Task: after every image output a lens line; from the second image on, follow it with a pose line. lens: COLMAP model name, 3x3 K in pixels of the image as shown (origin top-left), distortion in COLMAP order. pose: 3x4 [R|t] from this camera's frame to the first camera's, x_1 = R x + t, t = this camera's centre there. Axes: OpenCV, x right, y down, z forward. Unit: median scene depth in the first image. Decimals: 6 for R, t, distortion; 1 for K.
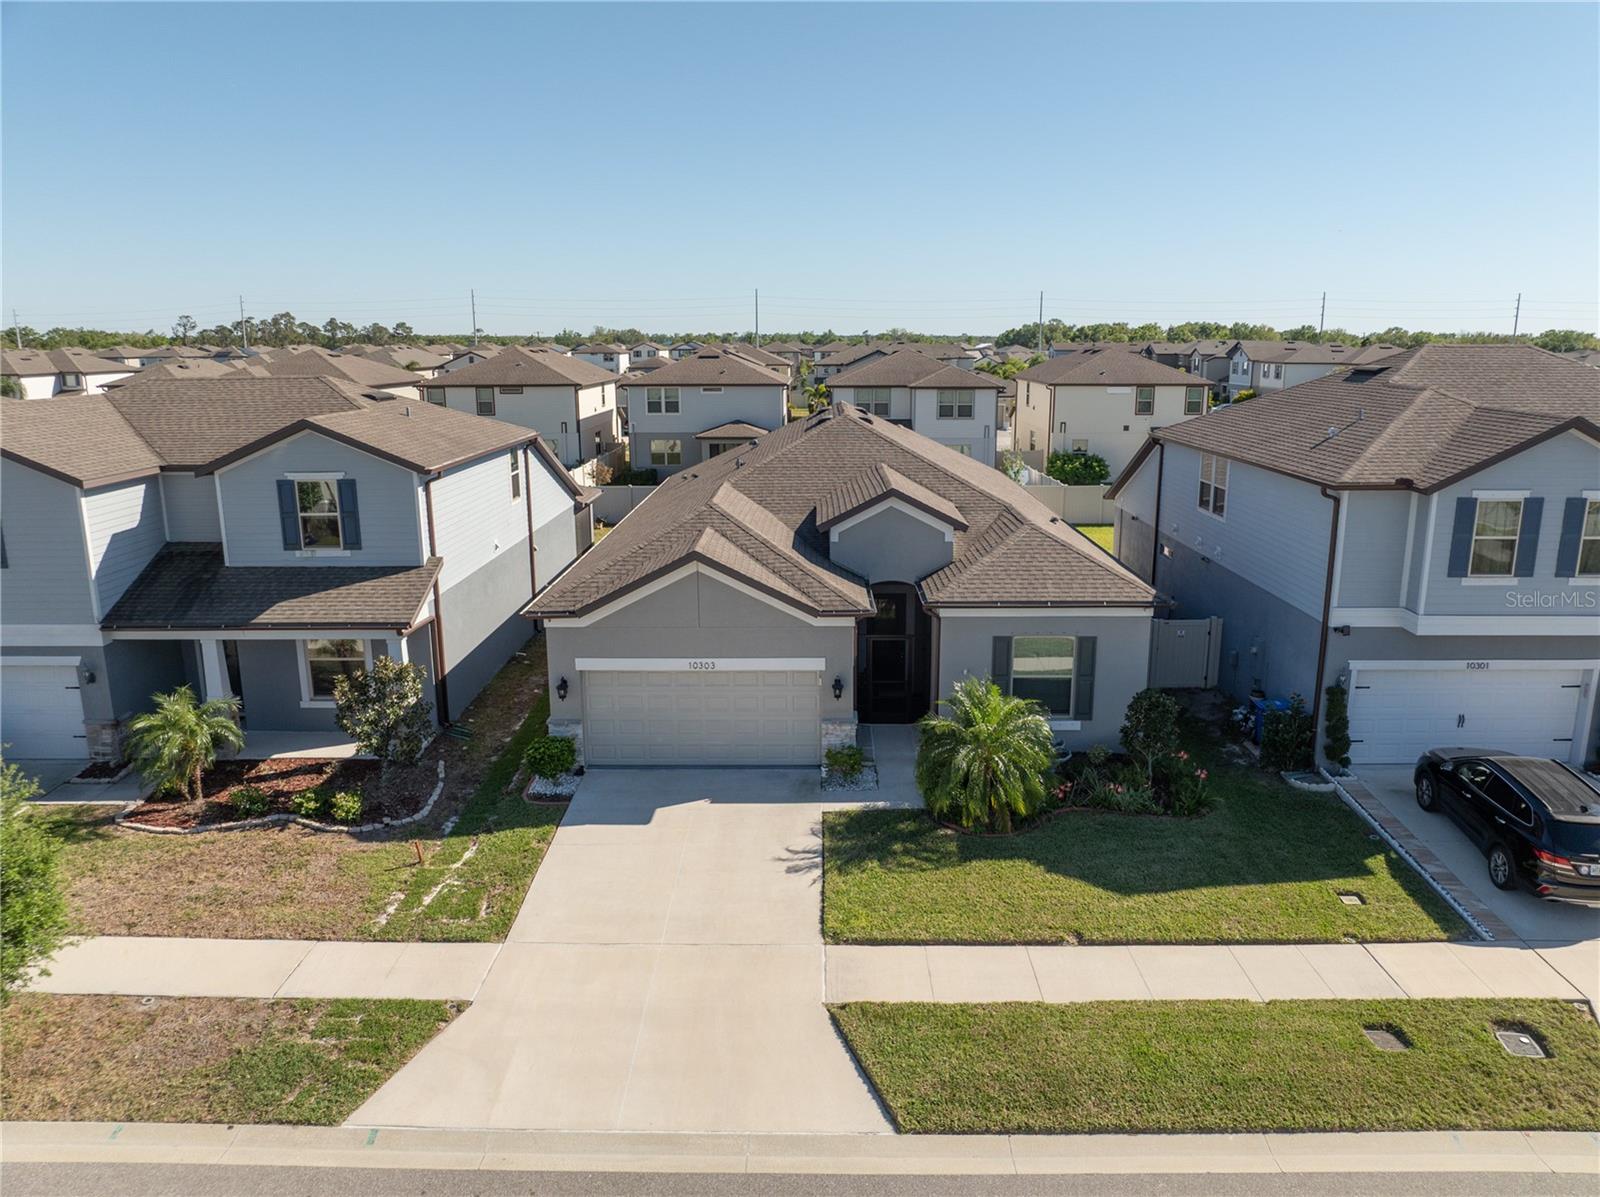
lens RADIAL K [[1127.3, 0, 810.0], [0, 1127.3, 602.4], [0, 0, 1]] dist [-0.057779, 0.028196]
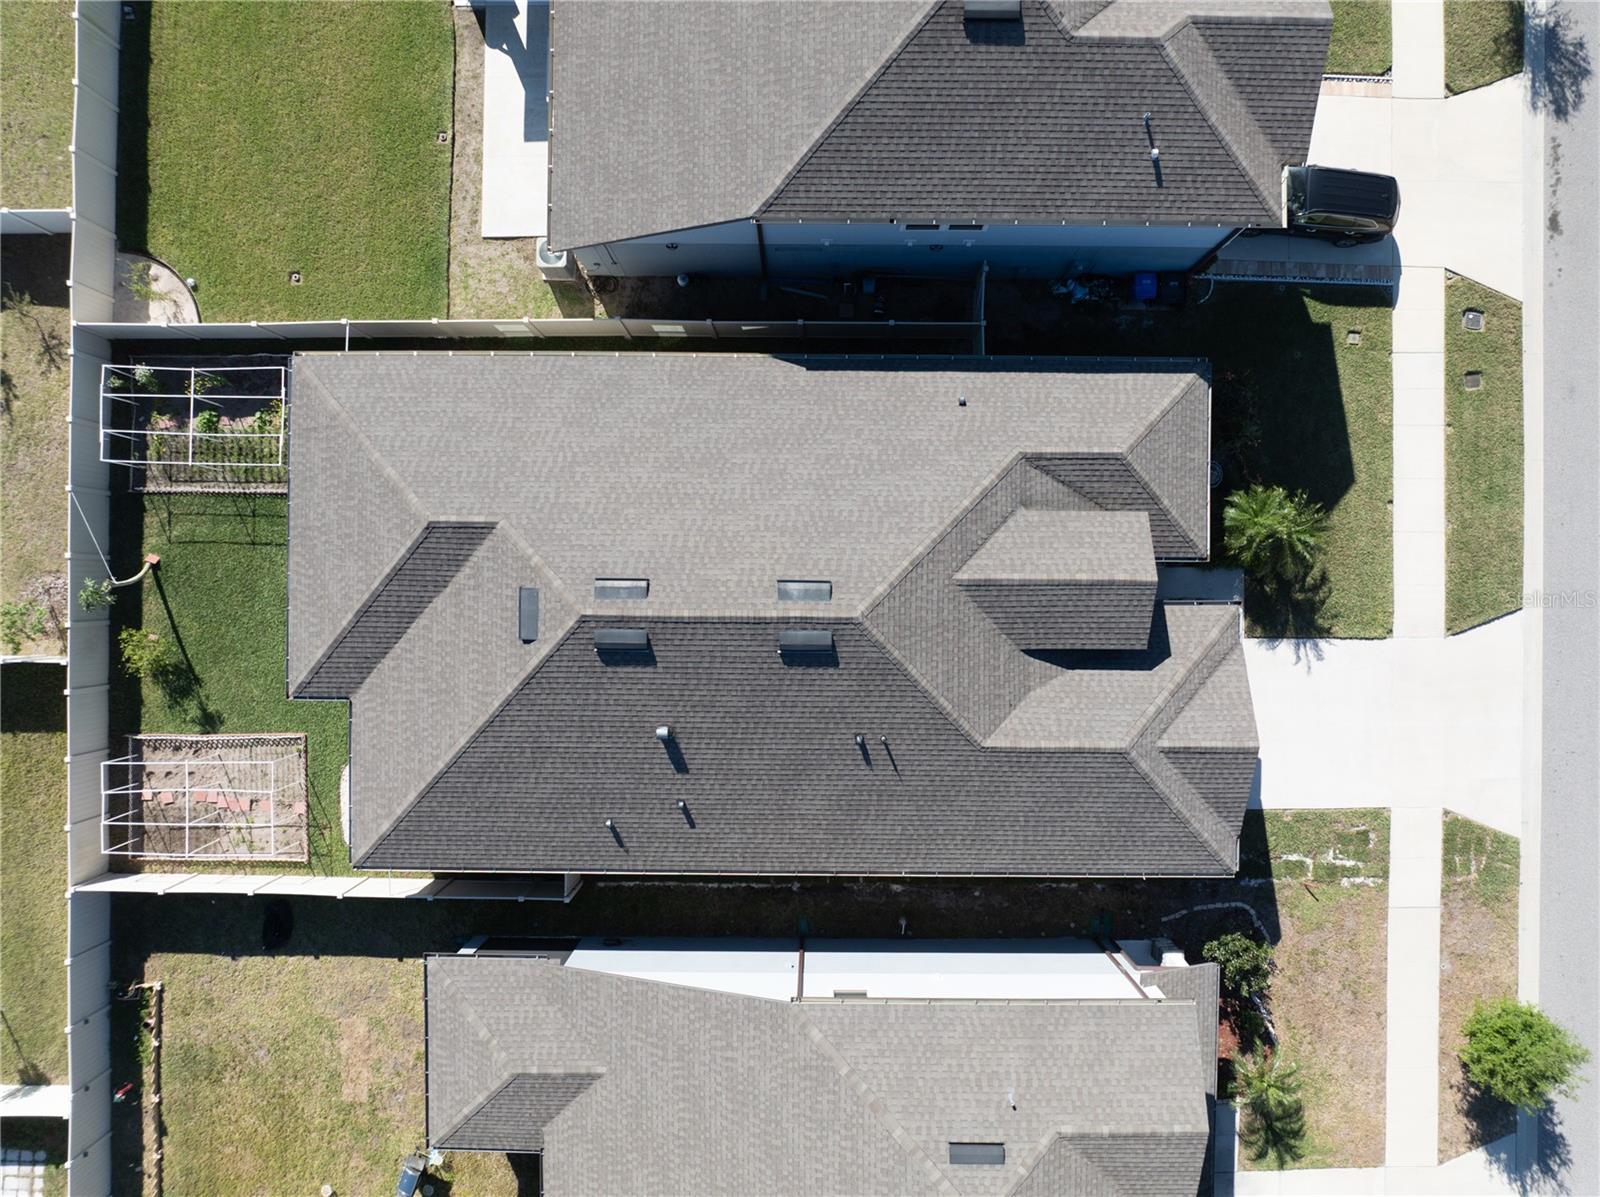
lens RADIAL K [[1127.3, 0, 812.8], [0, 1127.3, 600.5], [0, 0, 1]] dist [-0.057779, 0.028196]
pose [[-0.002116, -0.999997, 0.001120, 0.061959], [0.228507, 0.000607, 0.973542, -1.420776], [-0.973540, 0.002316, 0.228505, 1.239931]]
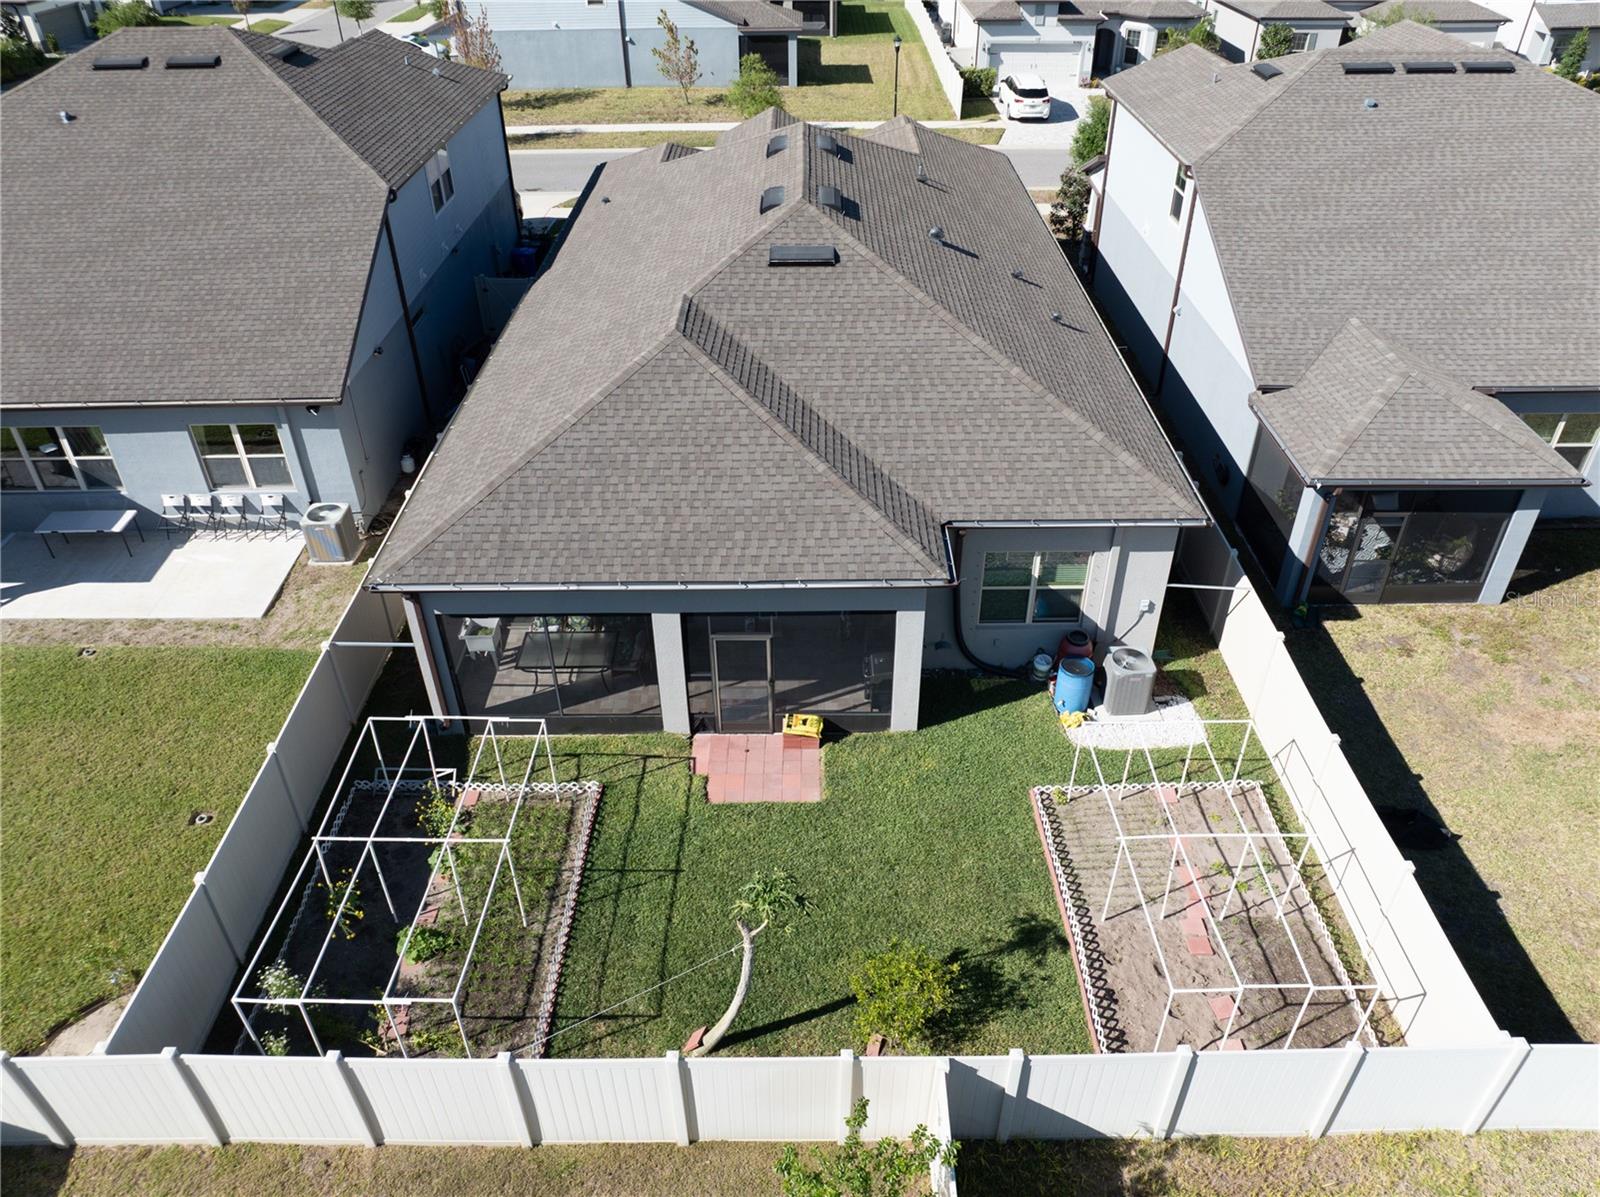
lens RADIAL K [[1127.3, 0, 805.2], [0, 1127.3, 600.4], [0, 0, 1]] dist [-0.057779, 0.028196]
pose [[-0.999897, 0.013910, -0.003464, 0.054777], [0.006512, 0.656056, 0.754684, -0.848244], [0.012770, 0.754584, -0.656079, 2.674890]]
